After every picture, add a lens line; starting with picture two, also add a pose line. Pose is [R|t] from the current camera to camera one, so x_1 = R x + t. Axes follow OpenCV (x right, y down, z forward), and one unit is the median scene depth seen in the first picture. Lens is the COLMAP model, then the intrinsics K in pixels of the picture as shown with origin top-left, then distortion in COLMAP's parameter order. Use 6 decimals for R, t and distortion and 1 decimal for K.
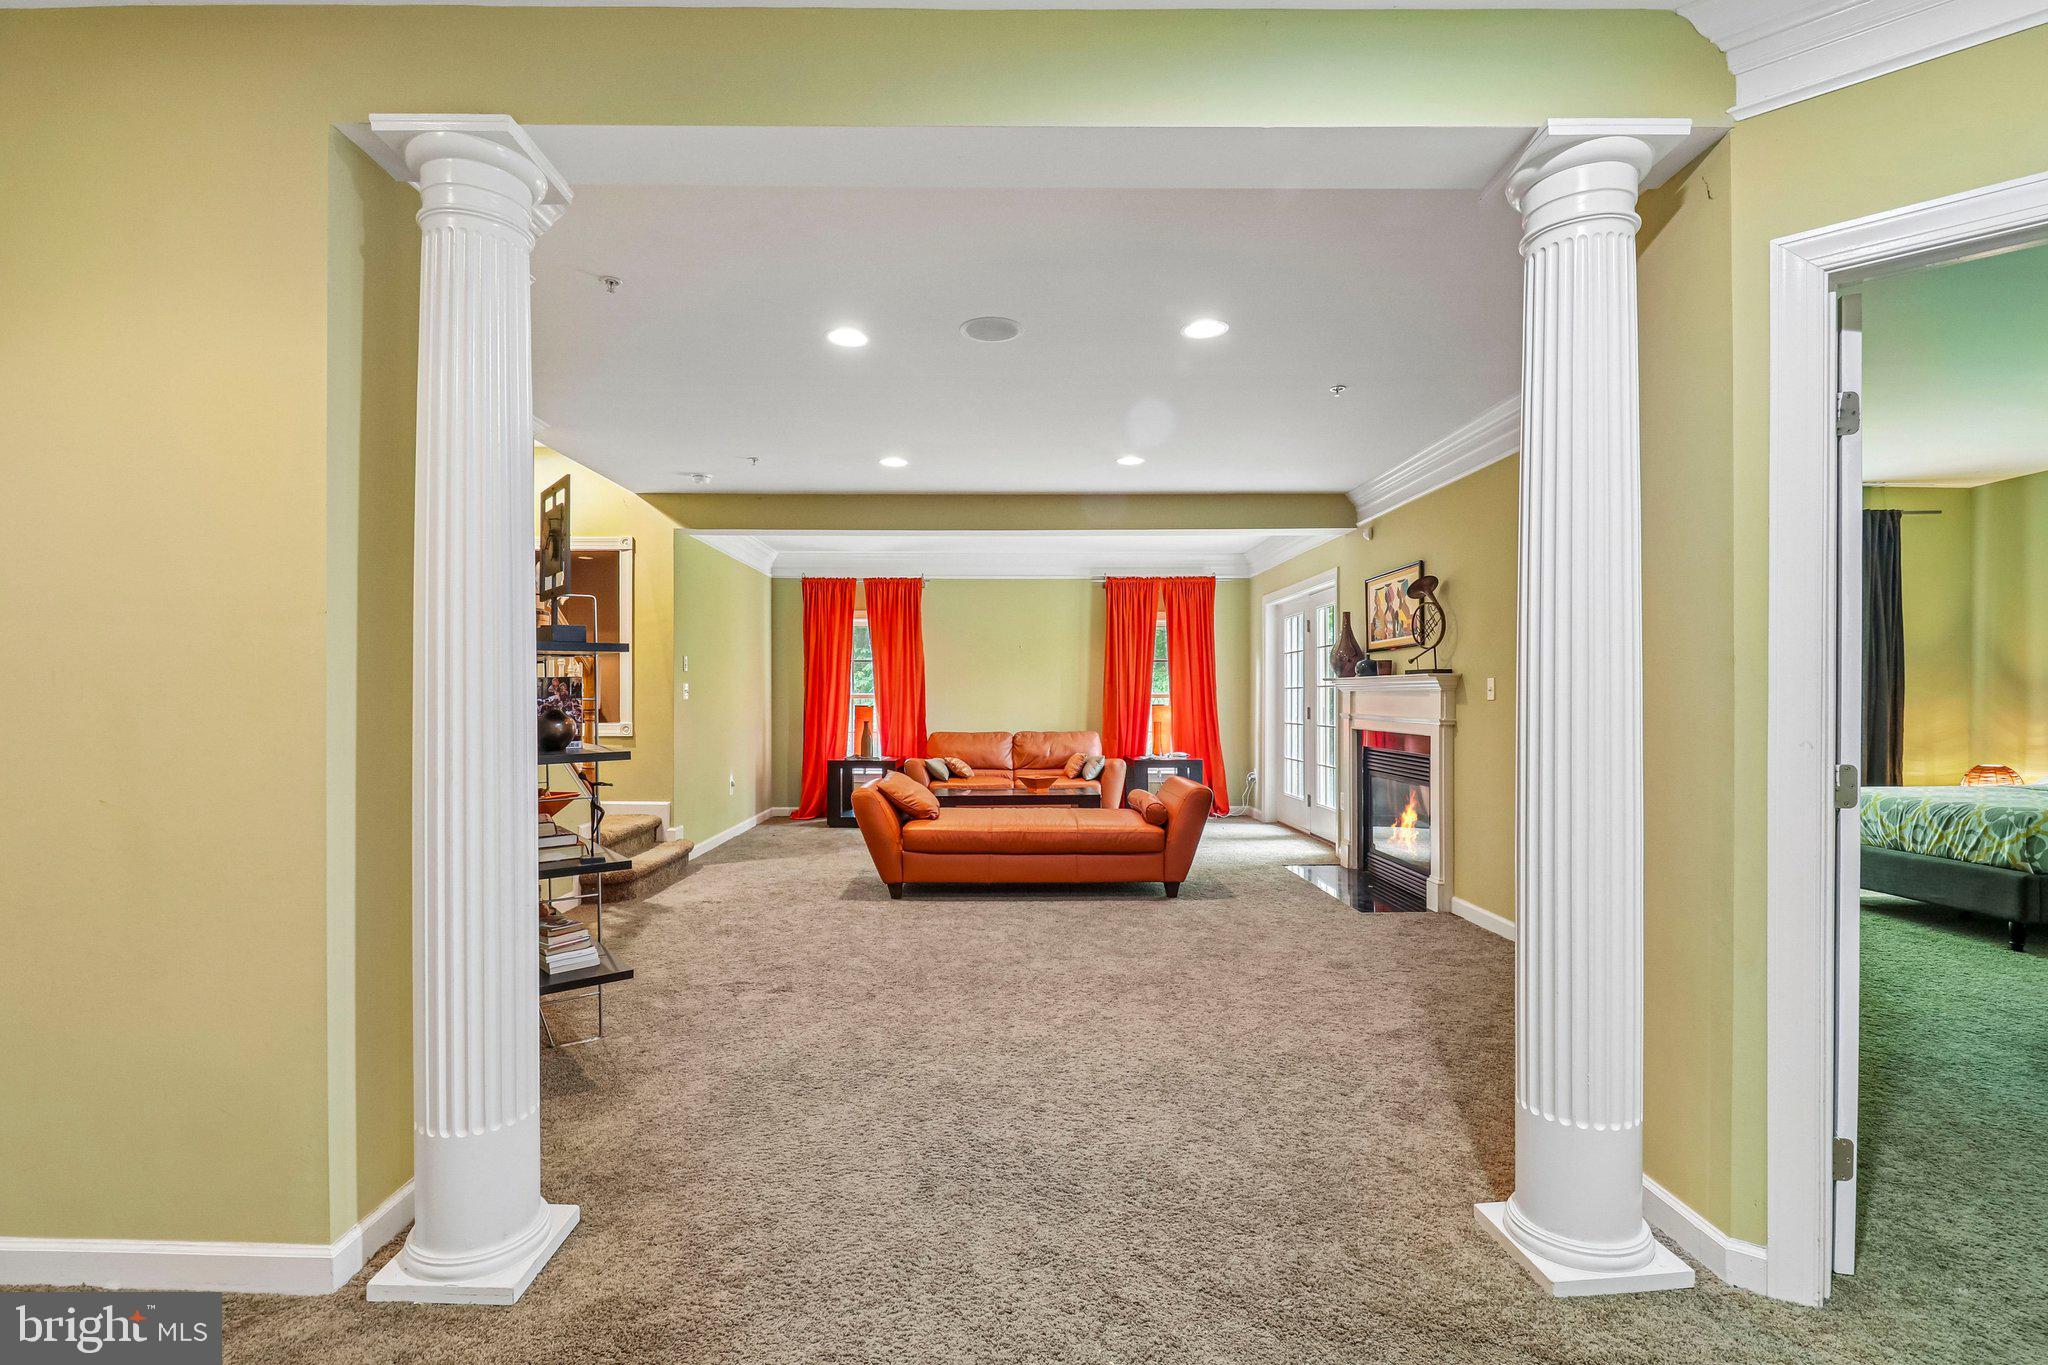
lens RADIAL K [[981.1, 0, 1035.5], [0, 981.1, 712.1], [0, 0, 1]] dist [0.003863, -0.008677]
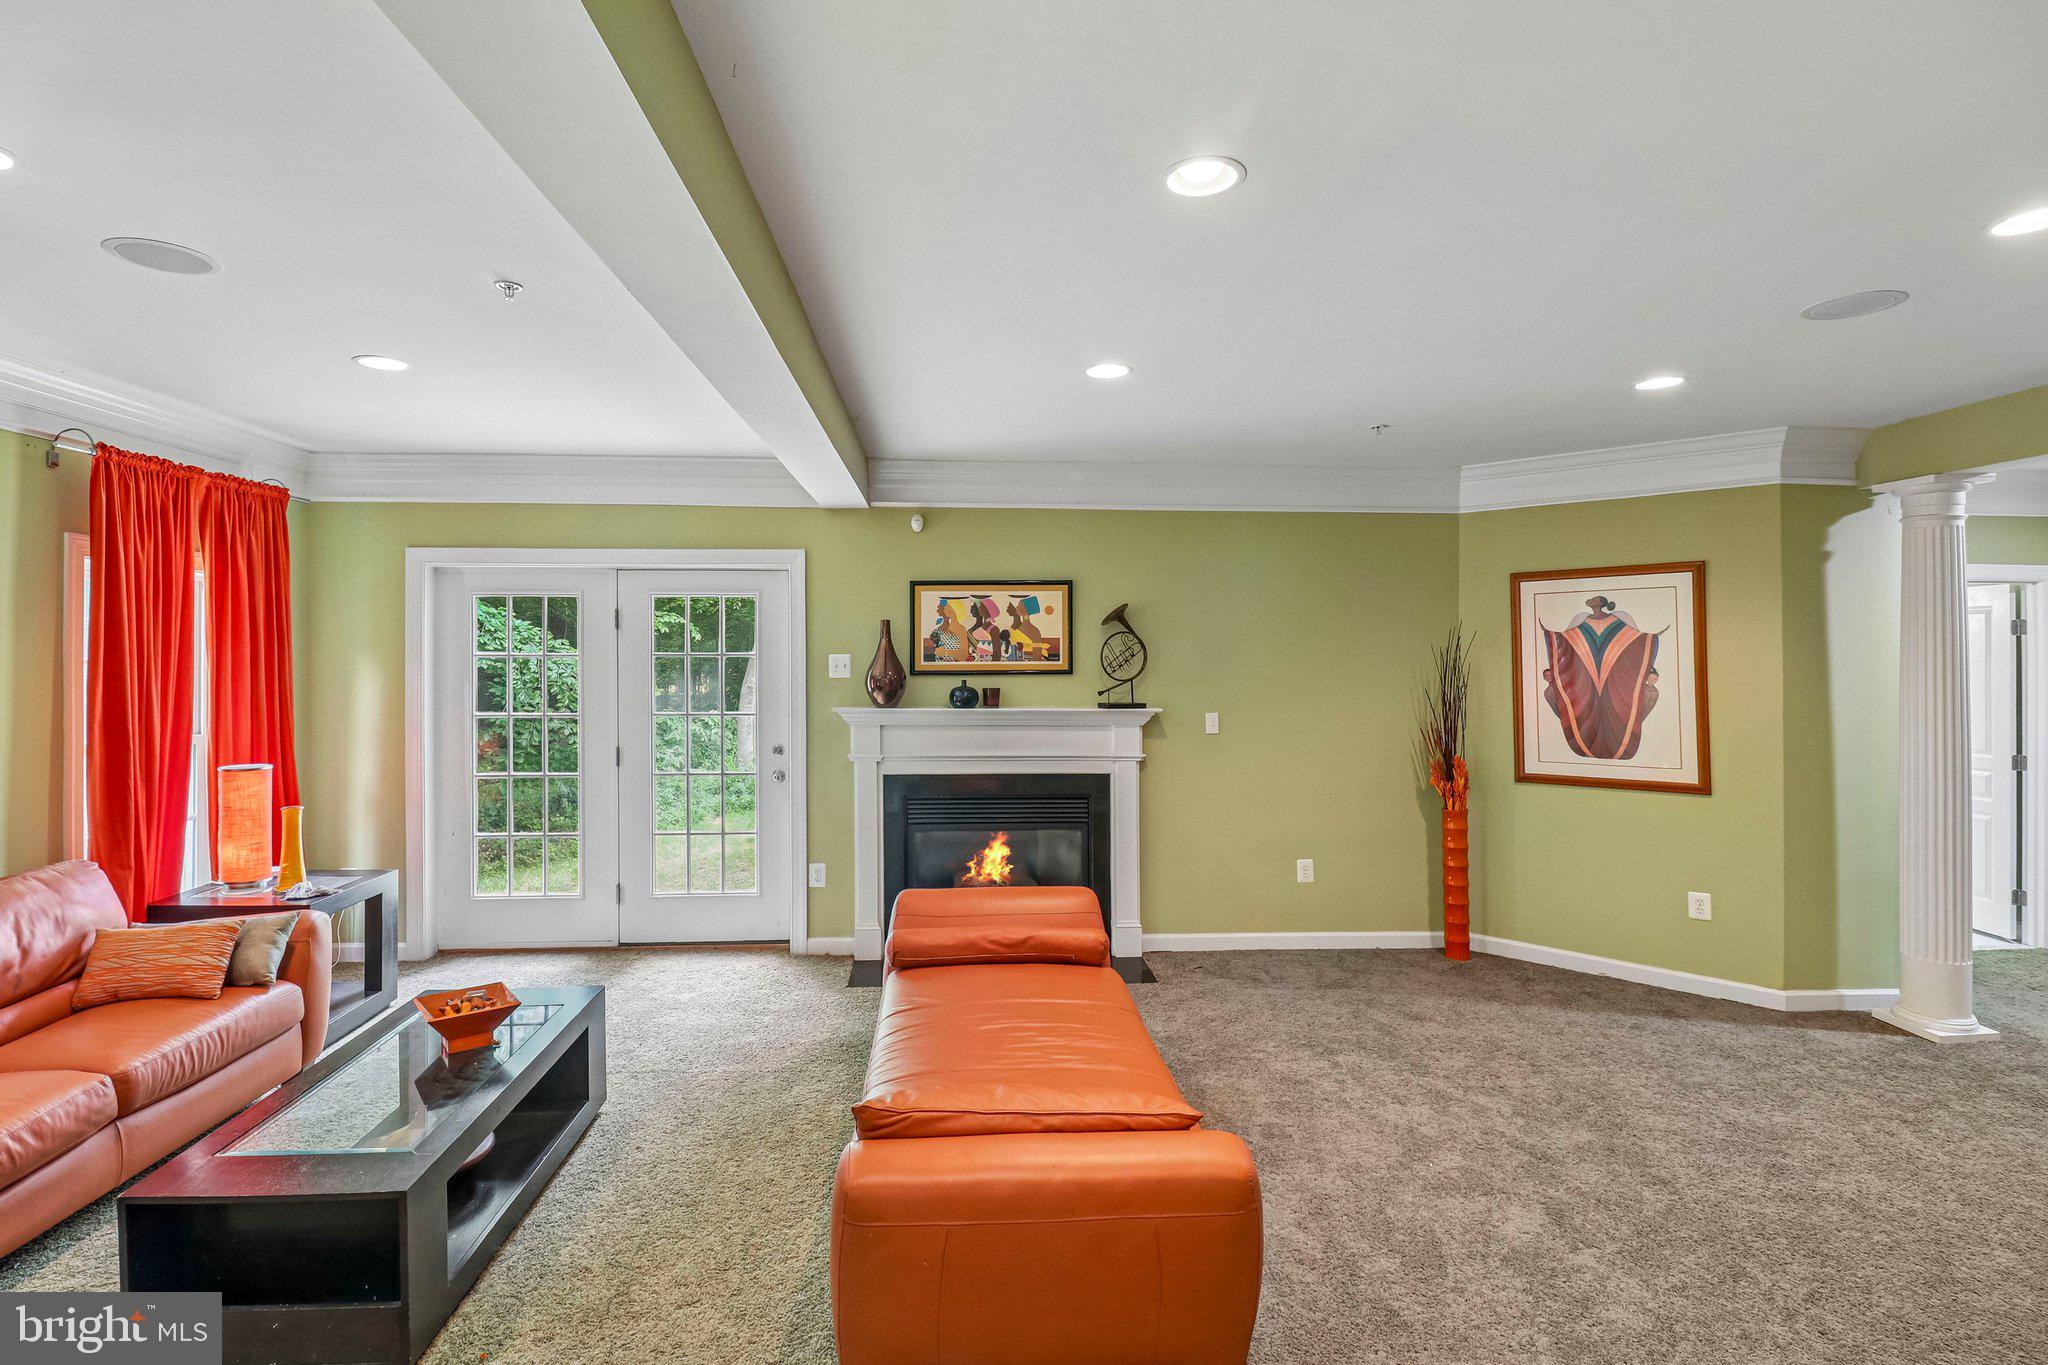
lens RADIAL K [[981.1, 0, 1005.3], [0, 981.1, 647.4], [0, 0, 1]] dist [0.003863, -0.008677]
pose [[-0.027581, 0.010929, 0.999560, -0.448482], [0.011723, 0.999875, -0.010609, -0.073311], [-0.999551, 0.011425, -0.027706, 0.948267]]
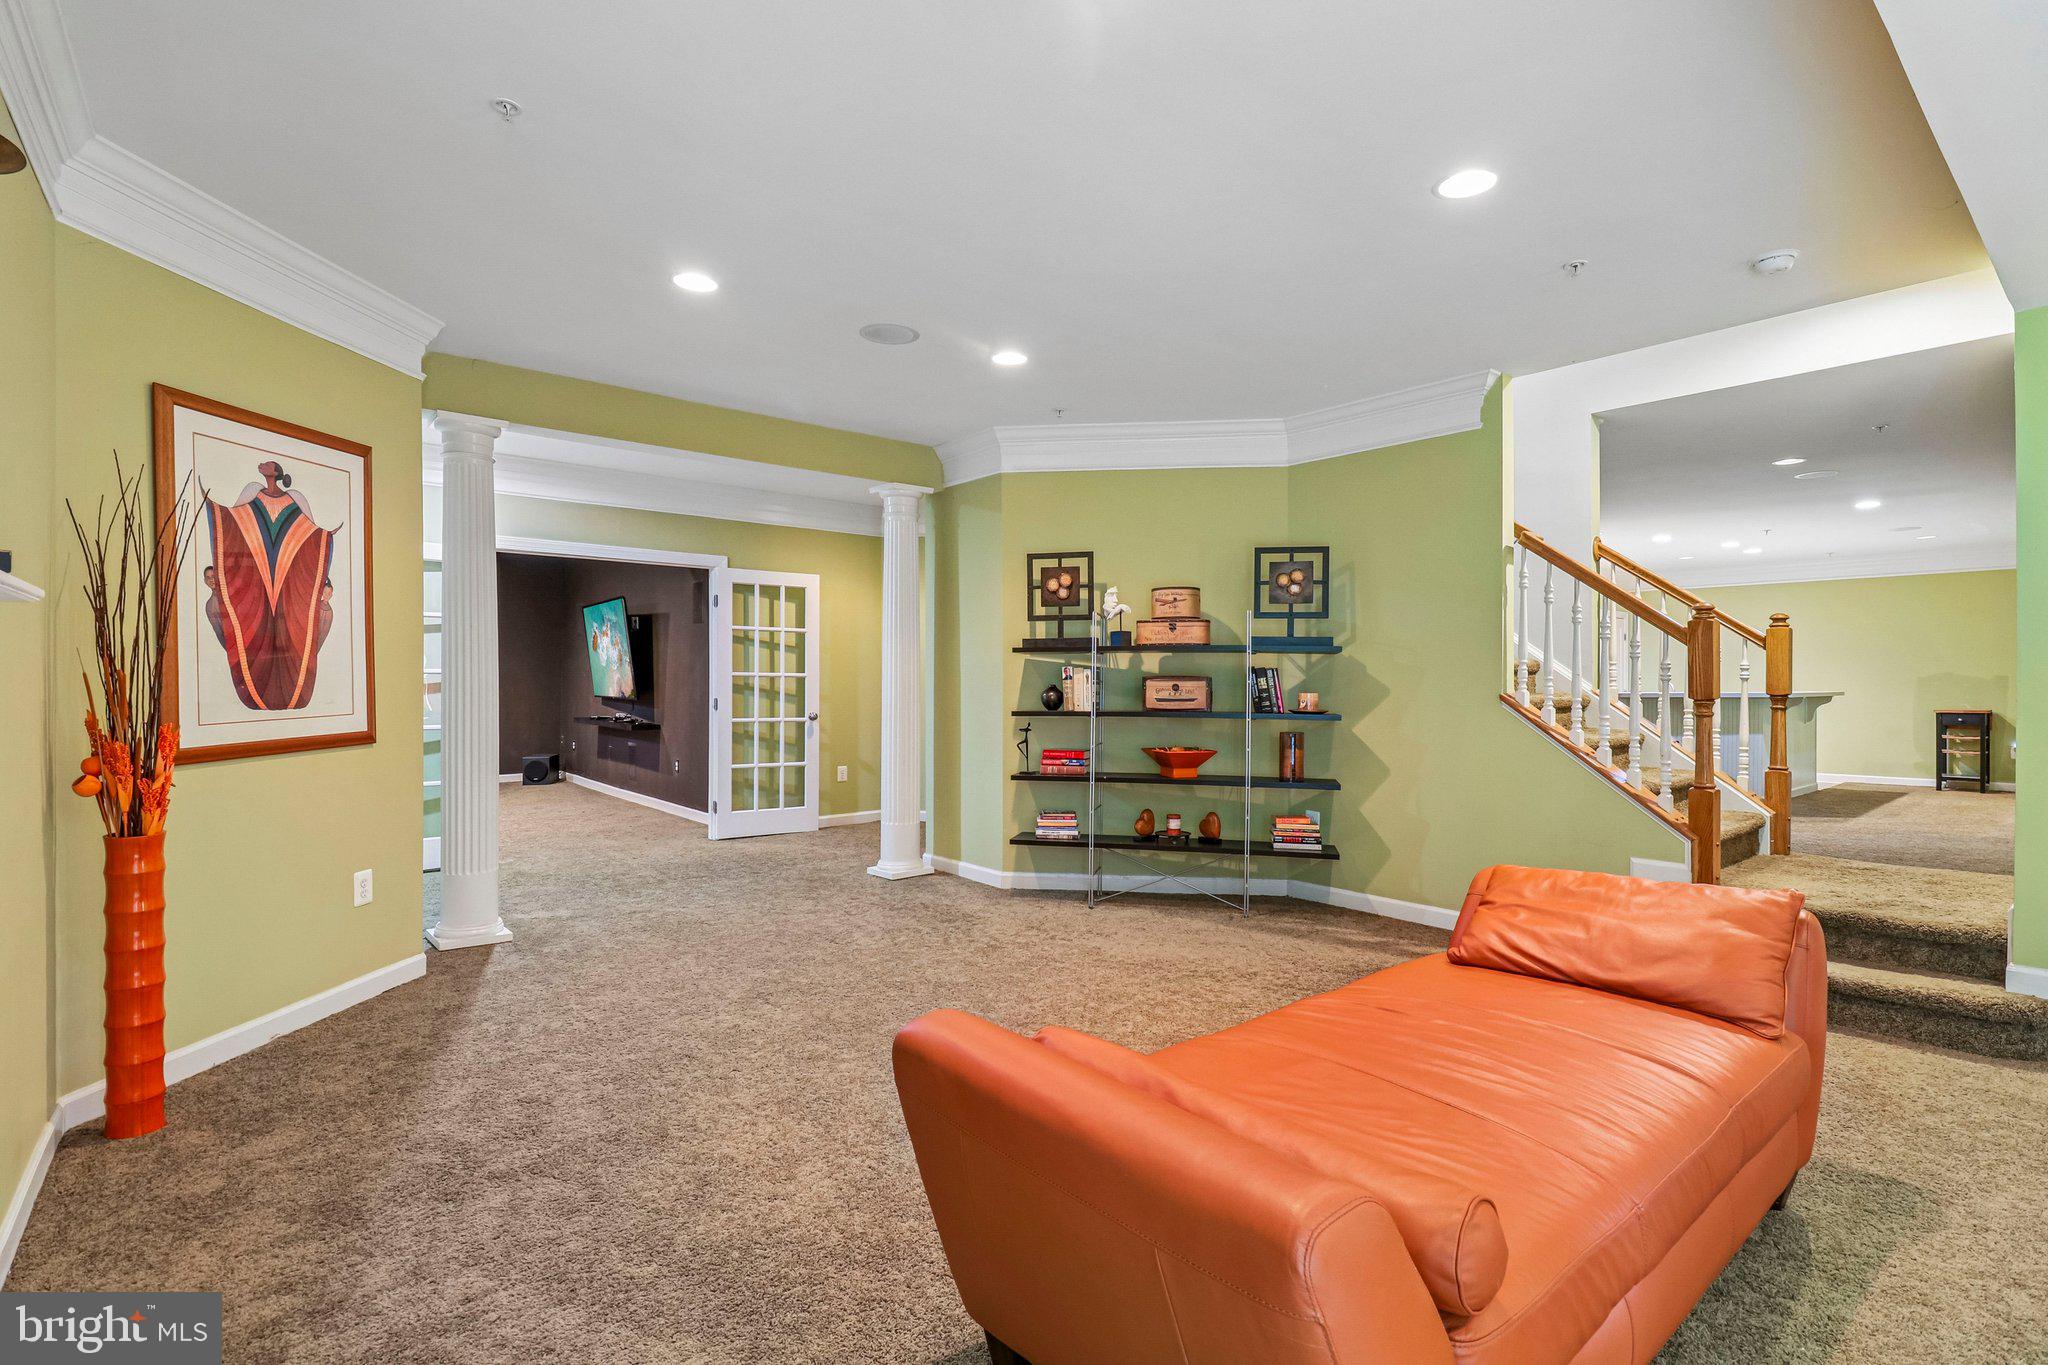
lens RADIAL K [[981.1, 0, 1028.0], [0, 981.1, 696.8], [0, 0, 1]] dist [0.003863, -0.008677]
pose [[-0.763300, 0.009900, -0.645968, 0.307701], [-0.013827, 0.999403, 0.031655, -0.019457], [0.645896, 0.033094, -0.762708, 1.089304]]
